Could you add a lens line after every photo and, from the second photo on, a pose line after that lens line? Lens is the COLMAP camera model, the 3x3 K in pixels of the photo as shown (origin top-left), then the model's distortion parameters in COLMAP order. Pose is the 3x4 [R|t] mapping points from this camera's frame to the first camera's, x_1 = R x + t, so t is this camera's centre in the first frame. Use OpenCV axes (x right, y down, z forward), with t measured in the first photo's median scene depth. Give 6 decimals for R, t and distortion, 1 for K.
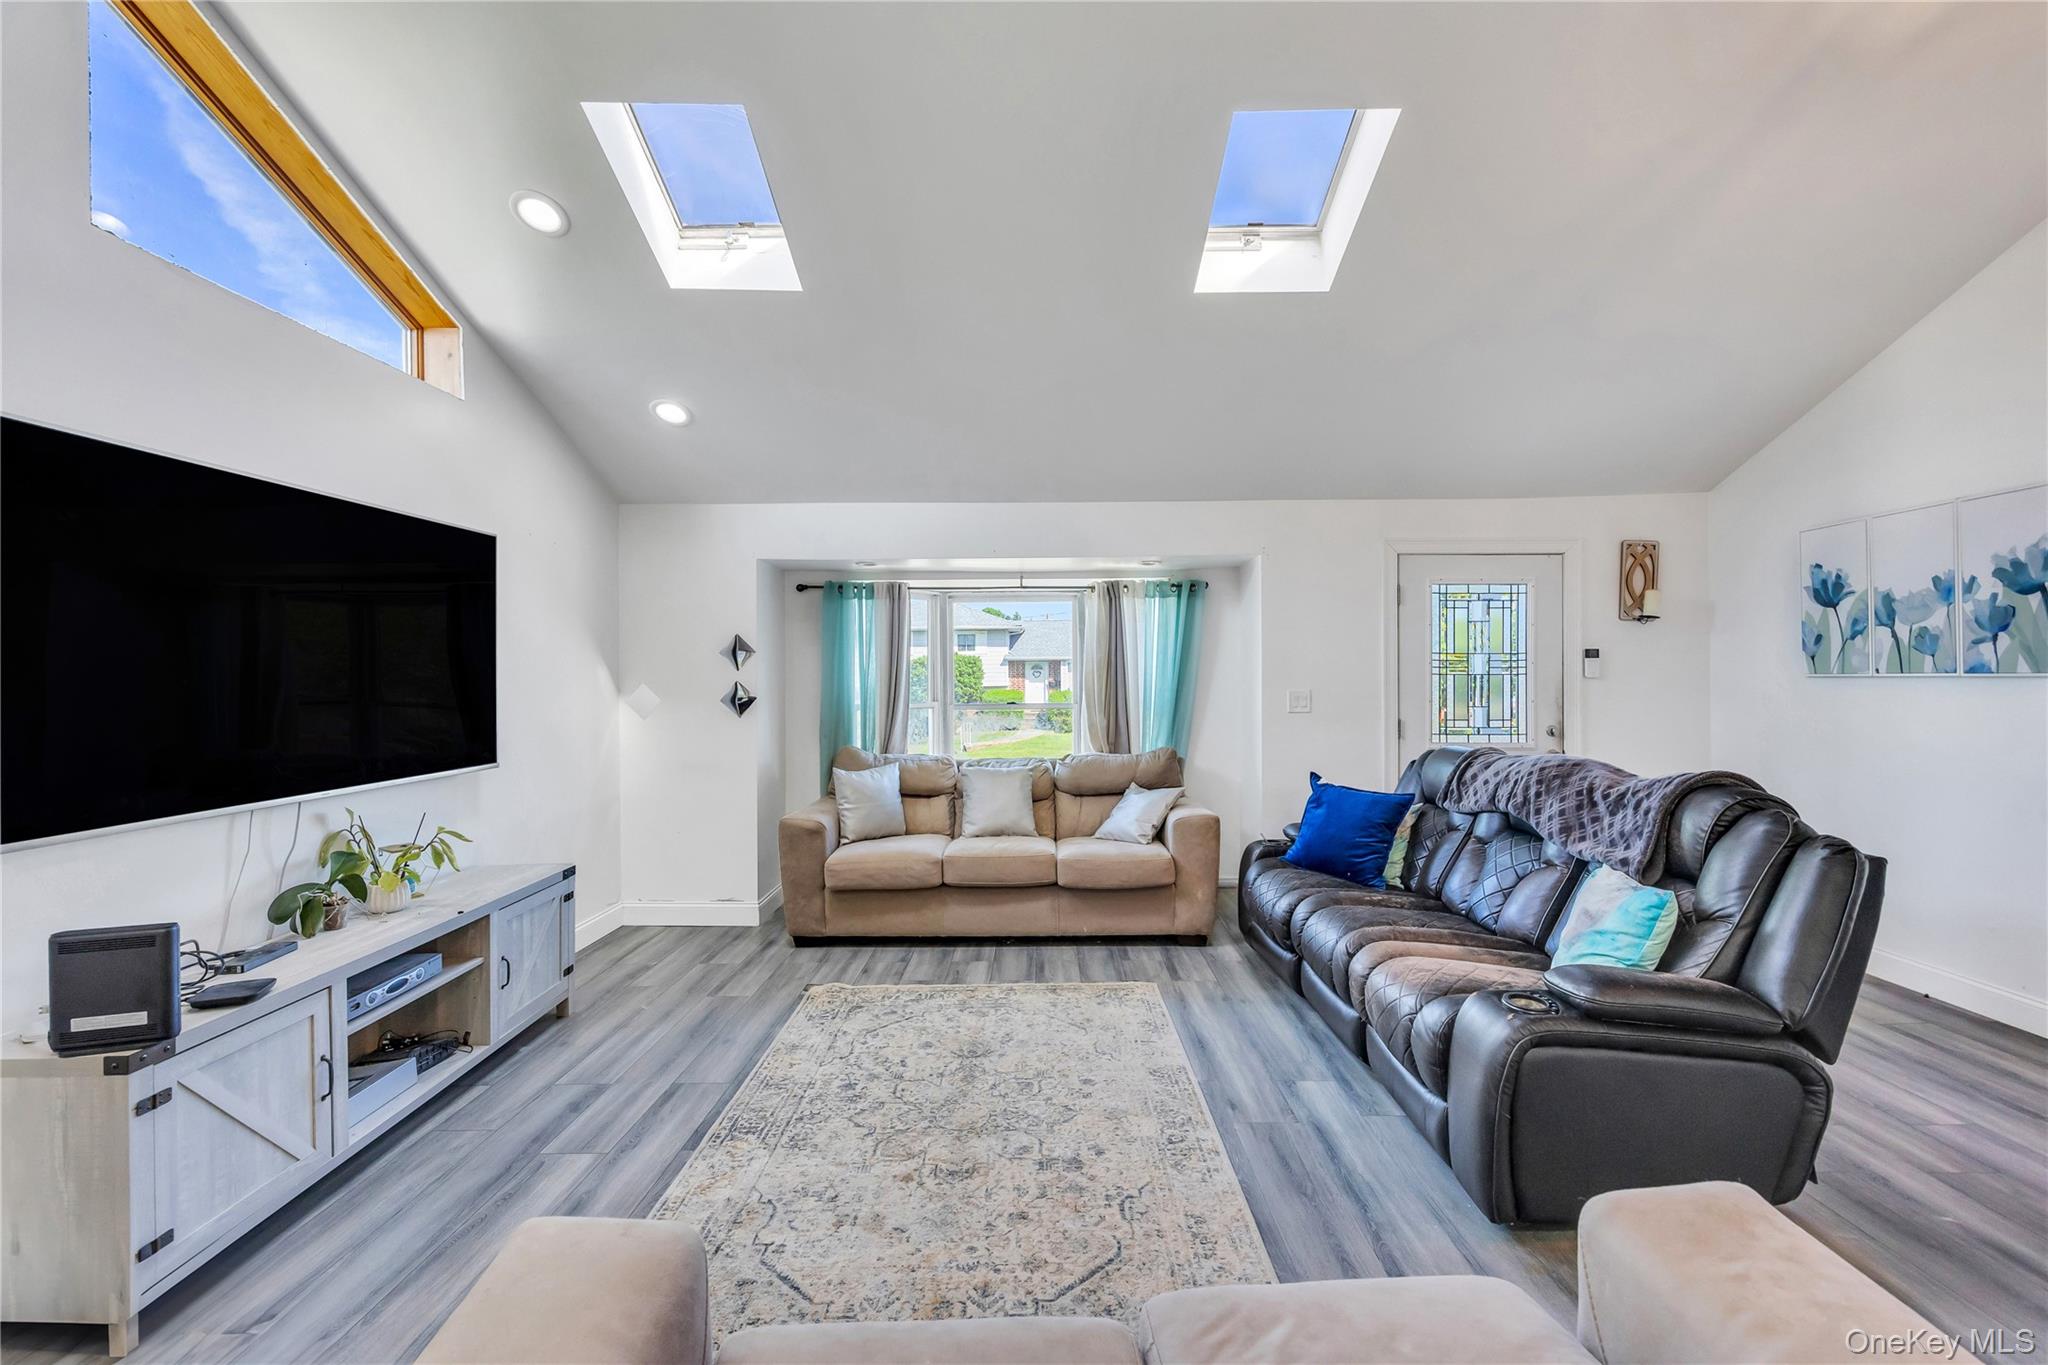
lens RADIAL K [[844.7, 0, 1027.1], [0, 844.7, 676.0], [0, 0, 1]] dist [-0.003516, 0.000391]
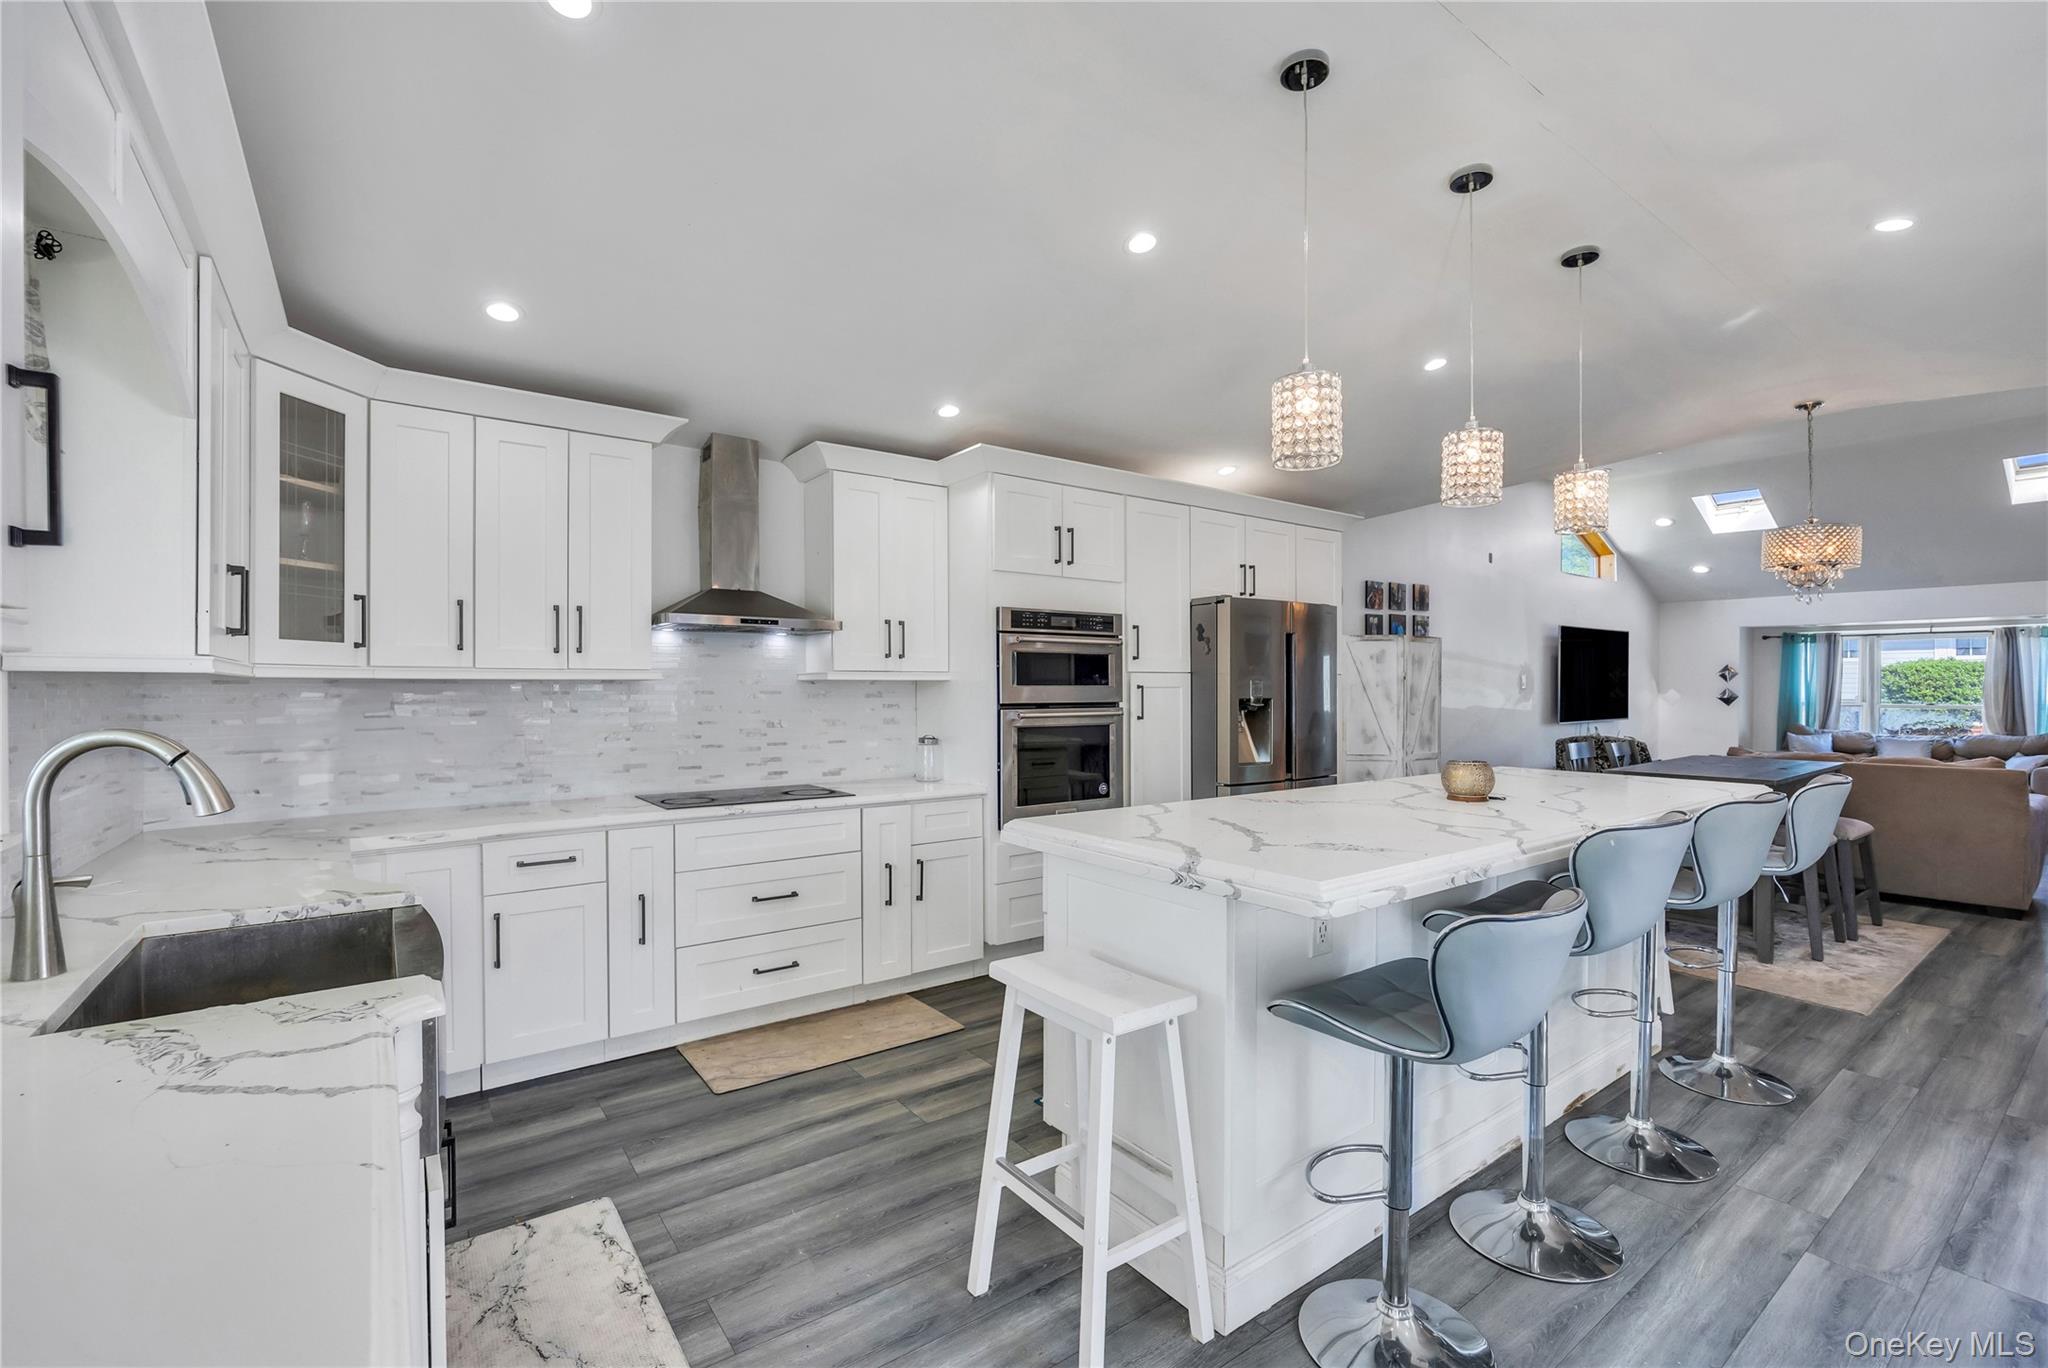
lens RADIAL K [[880.3, 0, 1050.5], [0, 880.3, 692.3], [0, 0, 1]] dist [-0.004580, -0.000207]
pose [[0.620234, 0.013357, -0.784303, 0.358139], [-0.005507, 0.999905, 0.012674, -0.000914], [0.784397, -0.003542, 0.620249, -1.881332]]
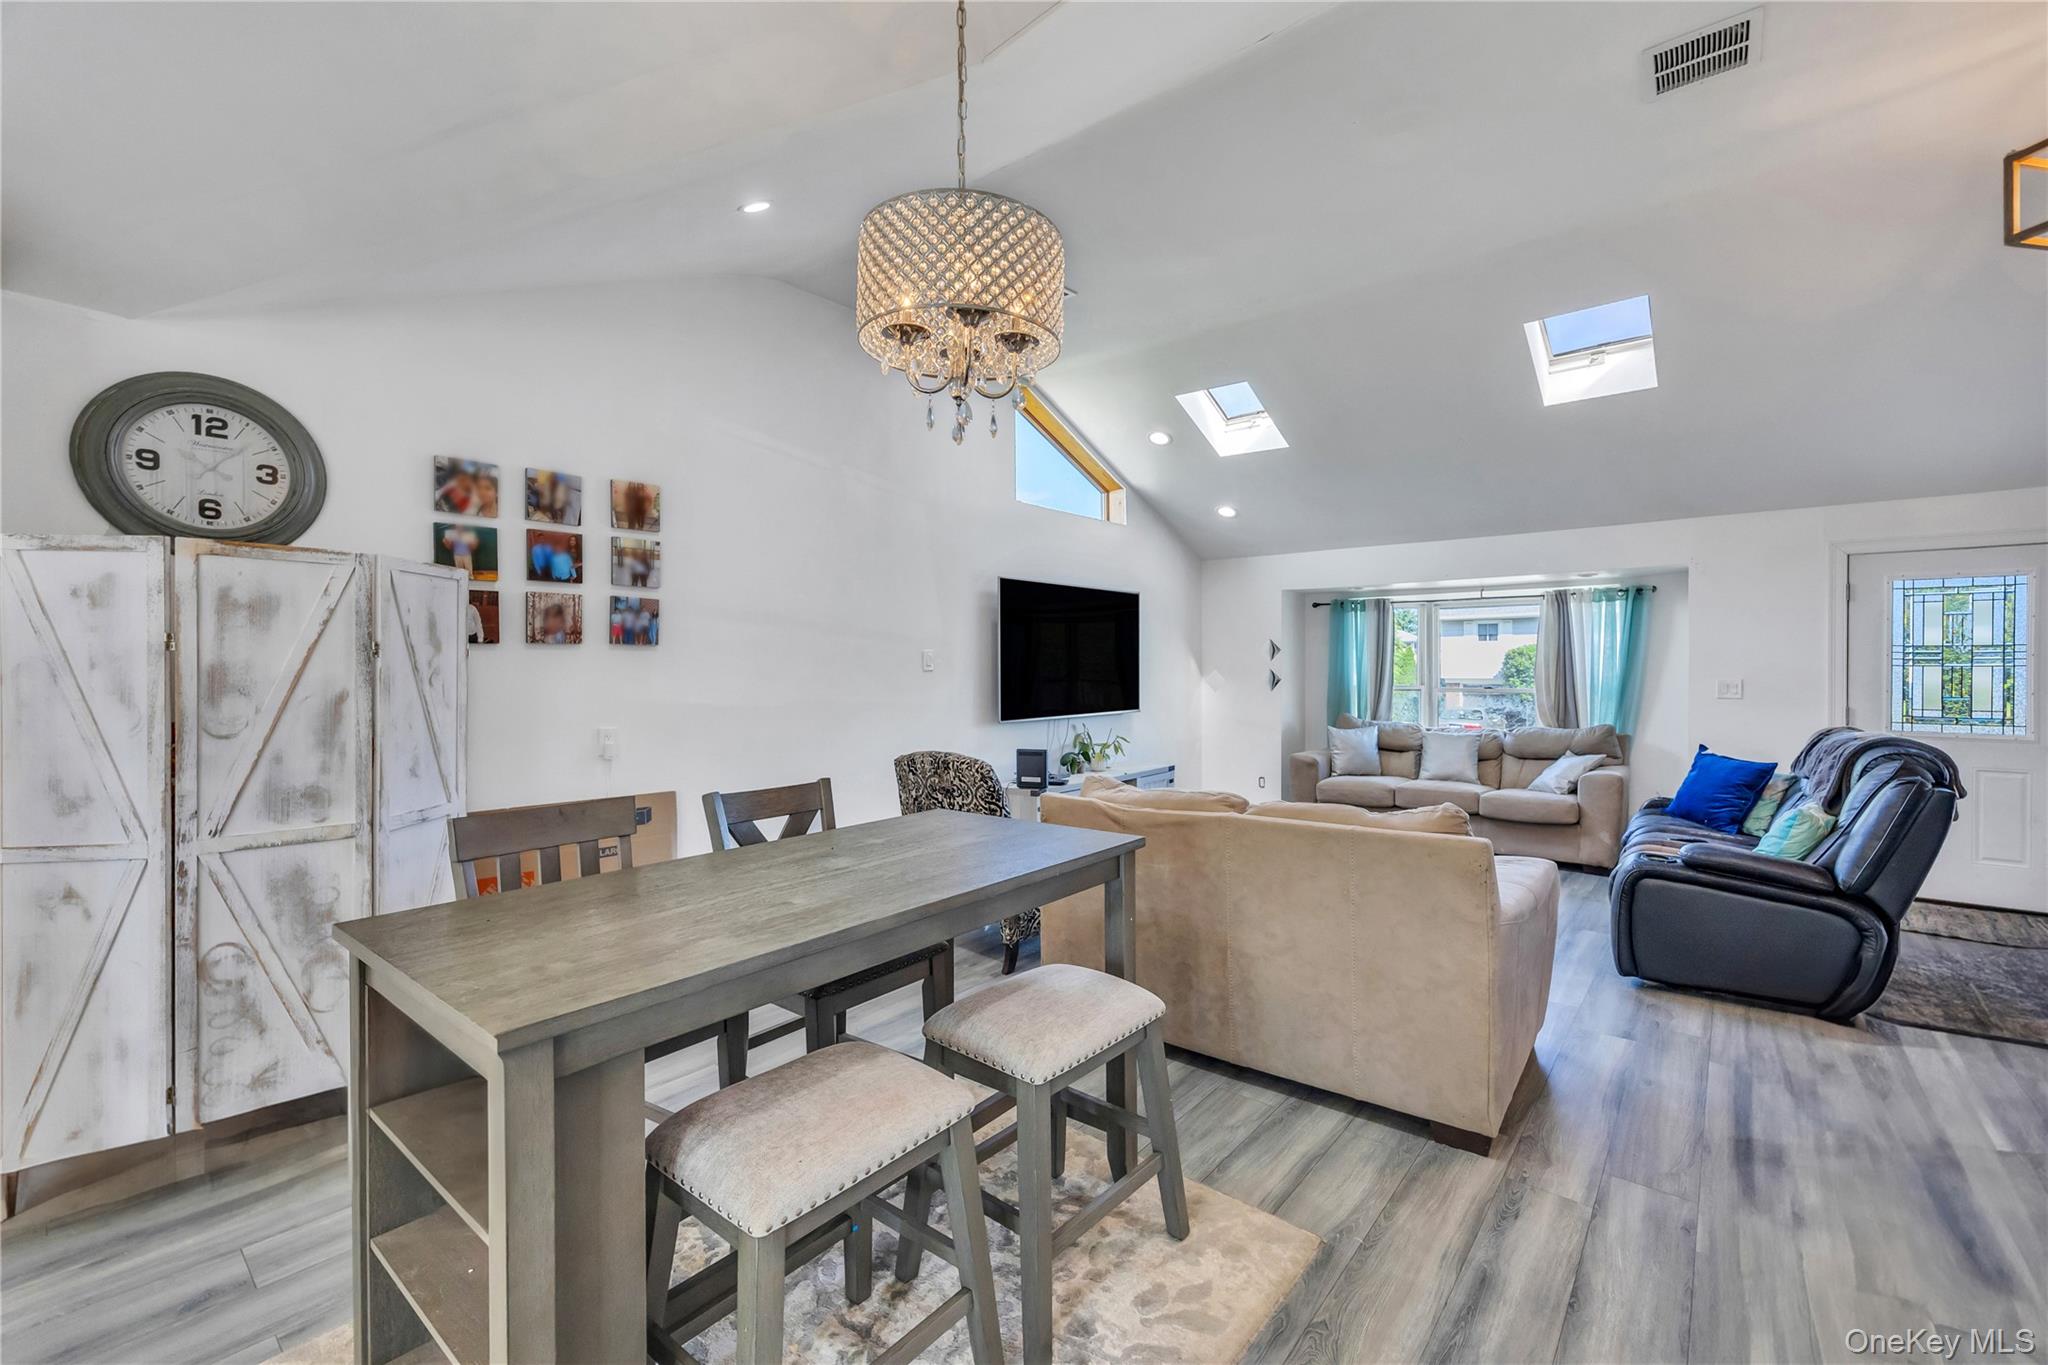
lens RADIAL K [[844.7, 0, 1034.1], [0, 844.7, 674.1], [0, 0, 1]] dist [-0.003516, 0.000391]
pose [[0.780374, 0.009862, -0.625236, 0.356774], [-0.003593, 0.999930, 0.011287, 0.000294], [0.625303, -0.006562, 0.780354, -0.600161]]
